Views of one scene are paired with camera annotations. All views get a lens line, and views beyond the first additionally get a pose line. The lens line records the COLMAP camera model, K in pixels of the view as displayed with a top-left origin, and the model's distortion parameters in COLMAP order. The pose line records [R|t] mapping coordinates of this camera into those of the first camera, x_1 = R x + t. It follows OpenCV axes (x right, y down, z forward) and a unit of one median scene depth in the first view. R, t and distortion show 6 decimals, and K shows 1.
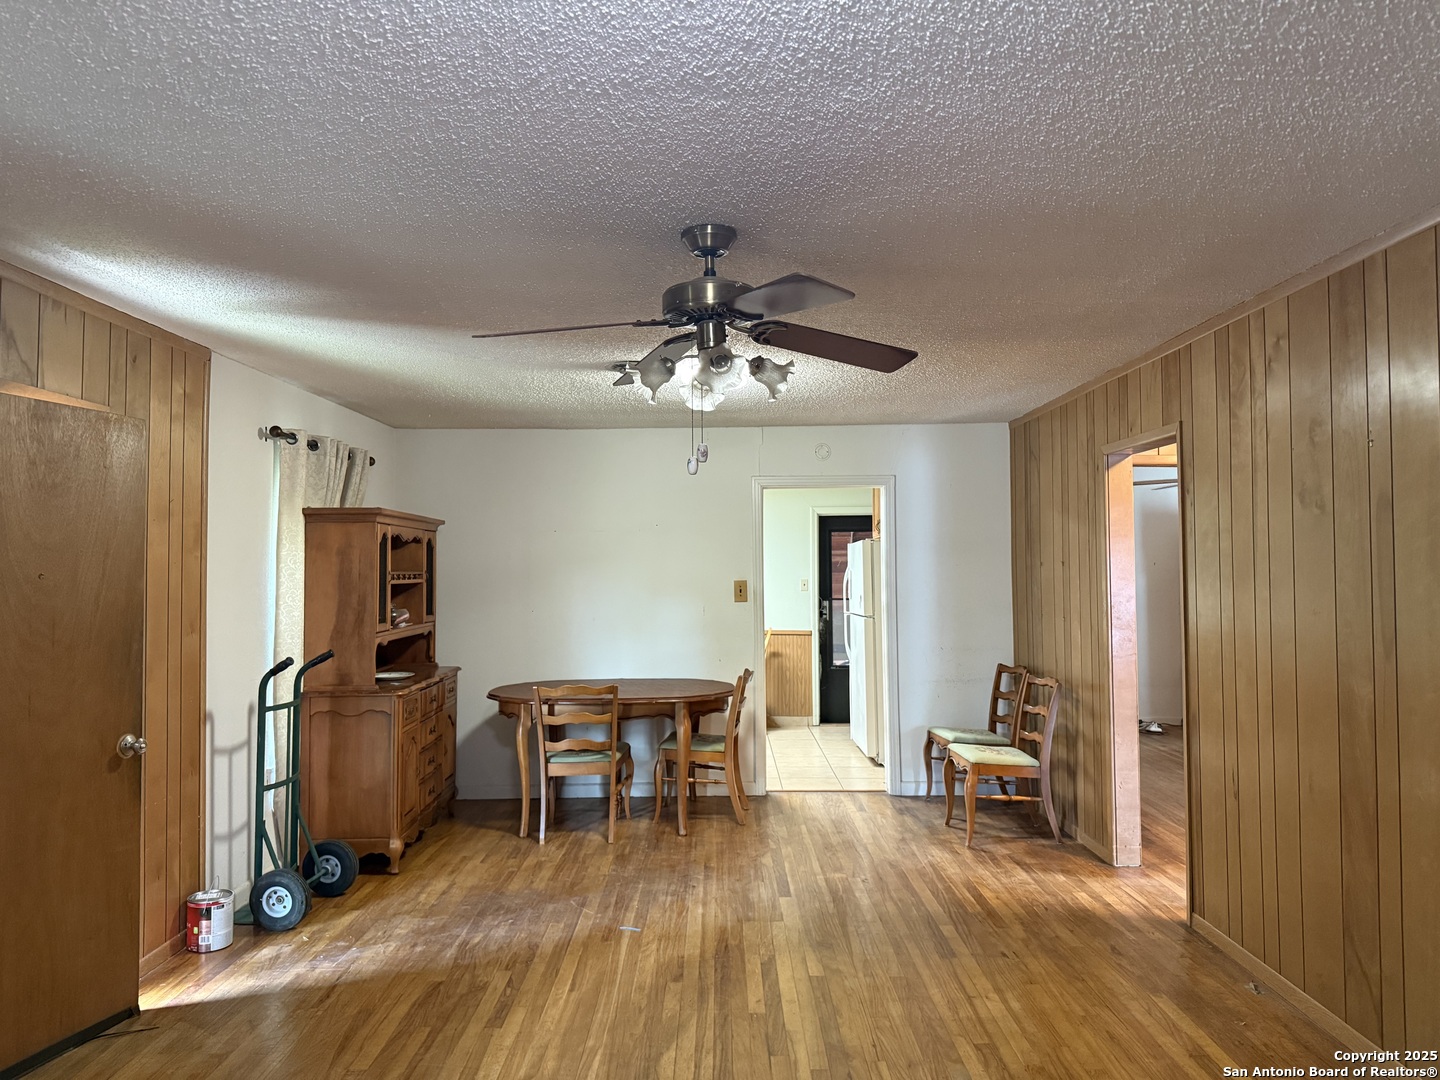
lens RADIAL K [[987.1, 0, 716.4], [0, 987.1, 540.7], [0, 0, 1]] dist [0.057832, -0.056028]
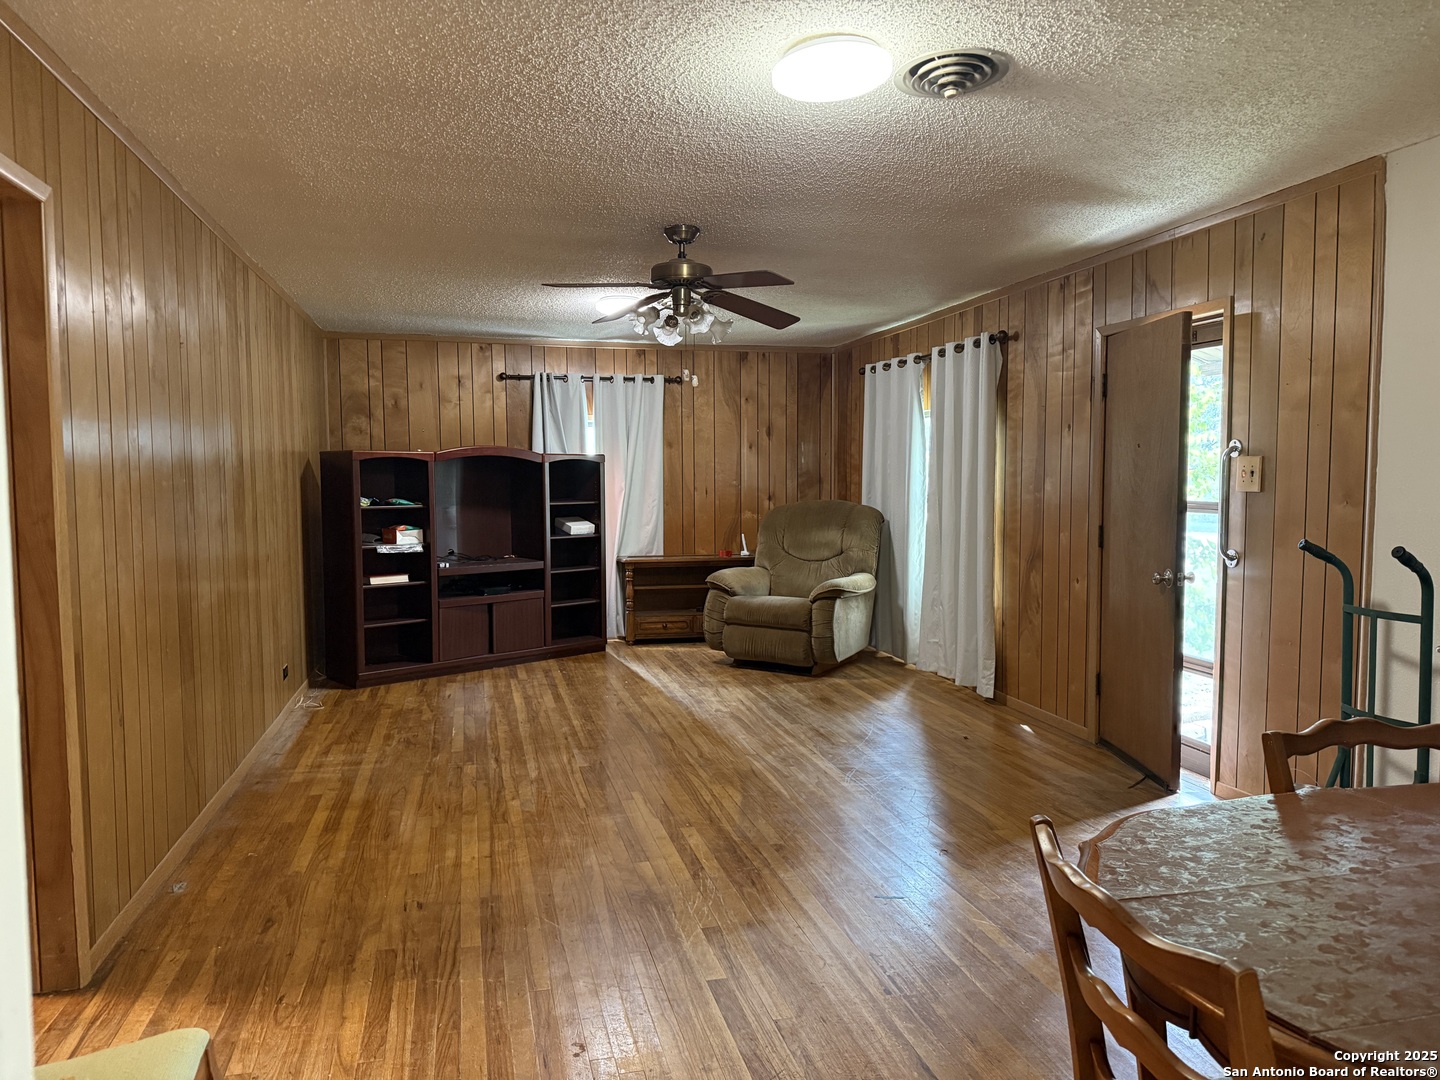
lens RADIAL K [[987.1, 0, 716.6], [0, 987.1, 543.4], [0, 0, 1]] dist [0.057832, -0.056028]
pose [[-0.968450, 0.028774, -0.247542, 0.252053], [0.018509, 0.998873, 0.043697, 0.087020], [0.248521, 0.037736, -0.967891, 1.884099]]
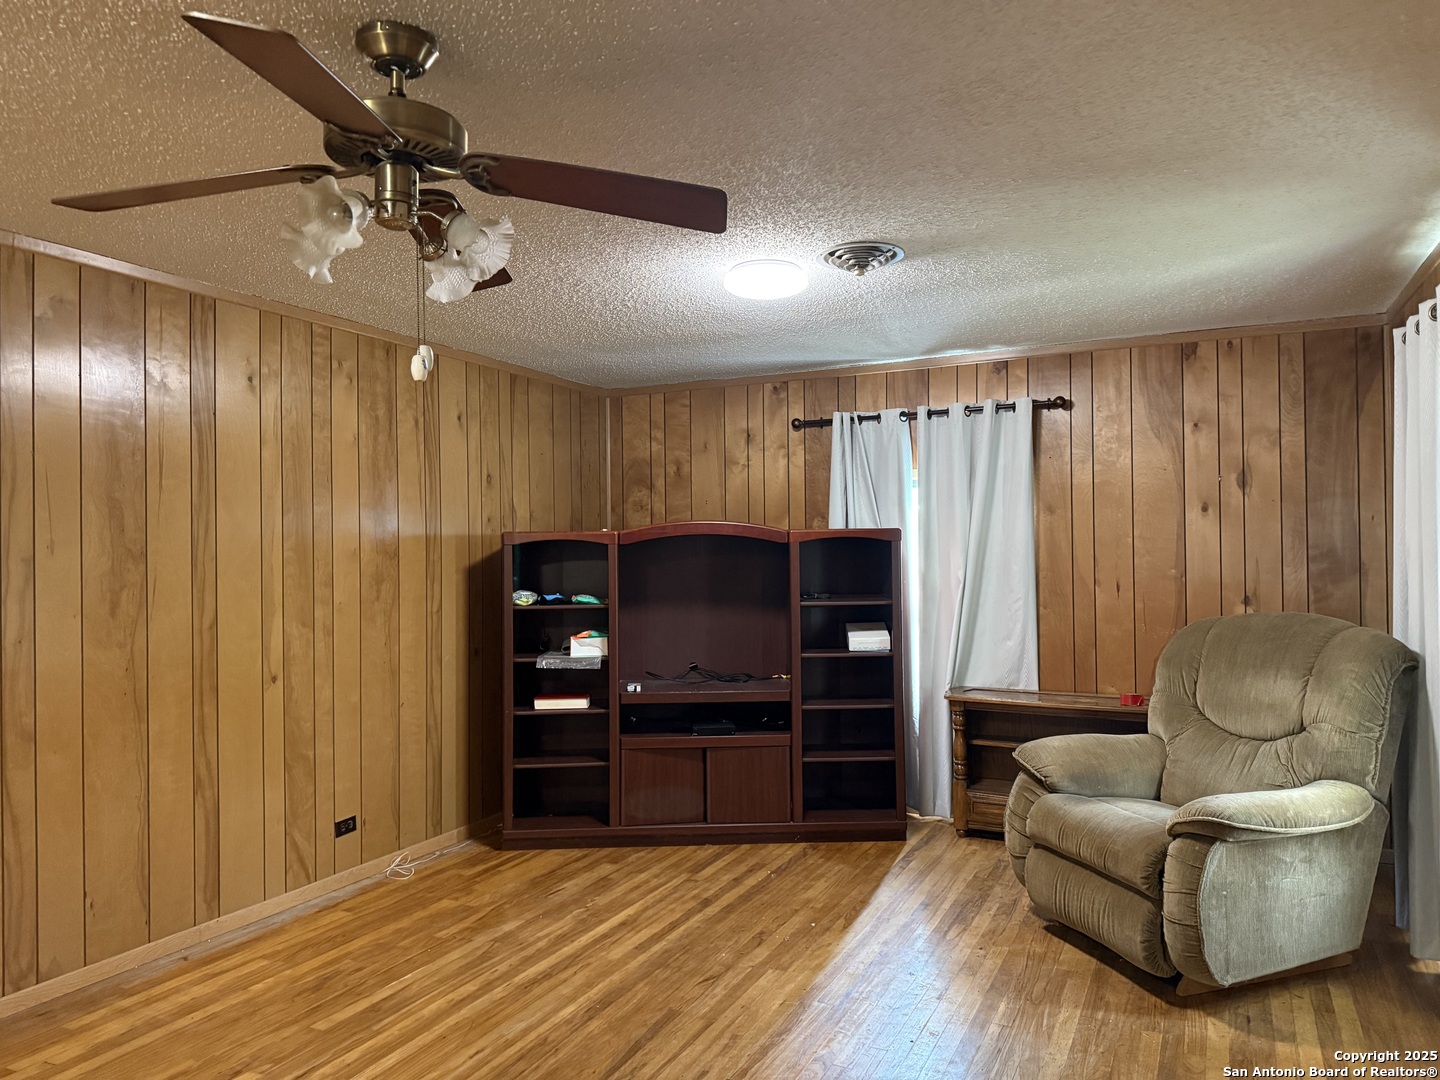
lens RADIAL K [[987.1, 0, 718.1], [0, 987.1, 538.0], [0, 0, 1]] dist [0.057832, -0.056028]
pose [[-0.902364, 0.025234, 0.430235, -0.353279], [0.005838, 0.998908, -0.046344, 0.061567], [-0.430935, -0.039308, -0.901526, 1.162385]]
